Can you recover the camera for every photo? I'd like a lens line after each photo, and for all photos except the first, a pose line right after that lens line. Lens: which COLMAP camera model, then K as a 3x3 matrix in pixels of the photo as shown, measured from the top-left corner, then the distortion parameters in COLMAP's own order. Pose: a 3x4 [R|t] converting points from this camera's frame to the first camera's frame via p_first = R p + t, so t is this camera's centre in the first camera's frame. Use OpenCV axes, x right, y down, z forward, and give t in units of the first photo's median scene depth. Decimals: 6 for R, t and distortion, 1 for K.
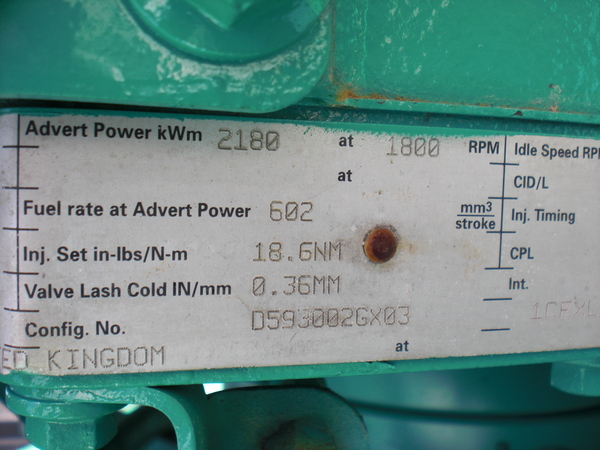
lens RADIAL K [[672.3, 0, 299.9], [0, 672.3, 224.8], [0, 0, 1]] dist [-0.099684, 0.000000]
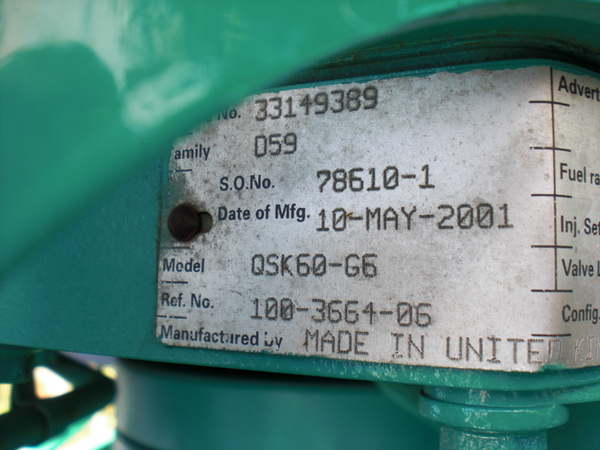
lens RADIAL K [[672.3, 0, 300.1], [0, 672.3, 225.1], [0, 0, 1]] dist [-0.099684, 0.000000]
pose [[0.940817, 0.018244, 0.338423, -1.033708], [0.027471, 0.991159, -0.129804, 0.148736], [-0.337799, 0.131418, 0.931998, 0.307725]]
